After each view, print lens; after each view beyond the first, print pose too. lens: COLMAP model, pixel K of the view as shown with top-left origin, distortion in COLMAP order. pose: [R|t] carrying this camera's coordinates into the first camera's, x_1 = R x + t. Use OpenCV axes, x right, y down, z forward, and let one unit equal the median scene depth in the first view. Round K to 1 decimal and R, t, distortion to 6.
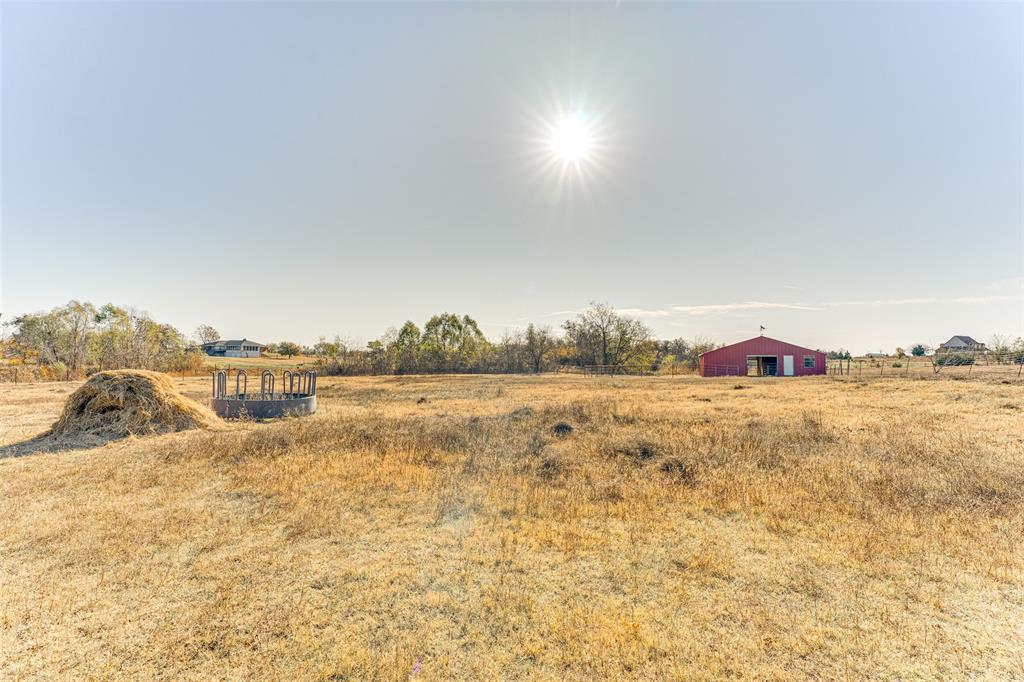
lens RADIAL K [[414.0, 0, 514.0], [0, 414.0, 341.4], [0, 0, 1]] dist [-0.022898, -0.000160]
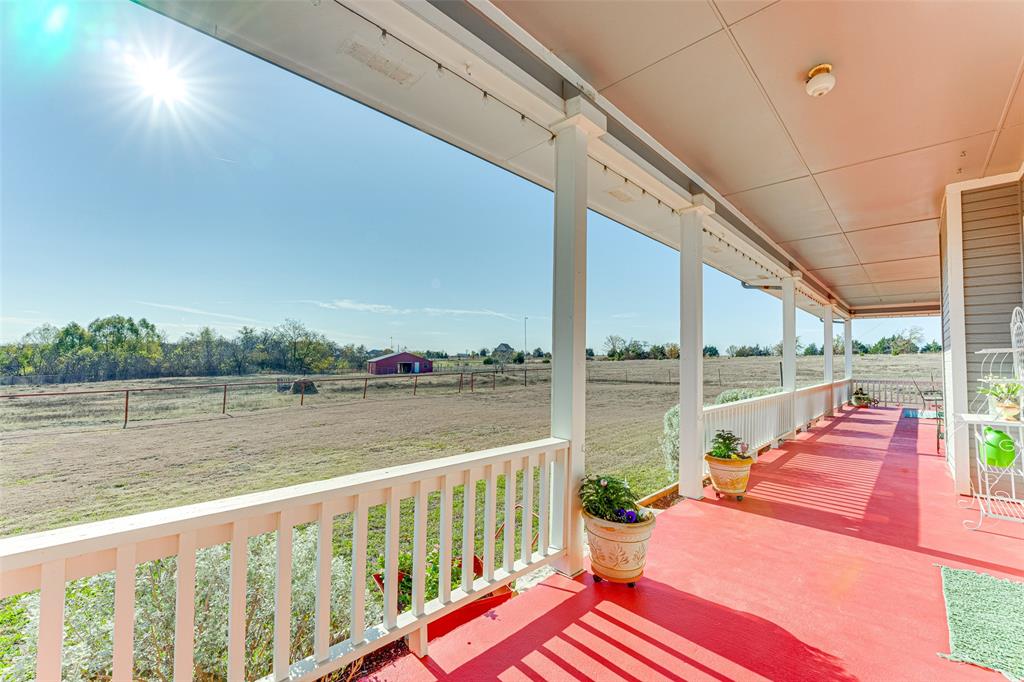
lens RADIAL K [[414.0, 0, 514.0], [0, 414.0, 341.4], [0, 0, 1]] dist [-0.022898, -0.000160]
pose [[0.664216, 0.029924, 0.746941, -0.253354], [-0.038910, 0.999228, -0.005431, -0.037832], [-0.746527, -0.025456, 0.664868, -0.331400]]
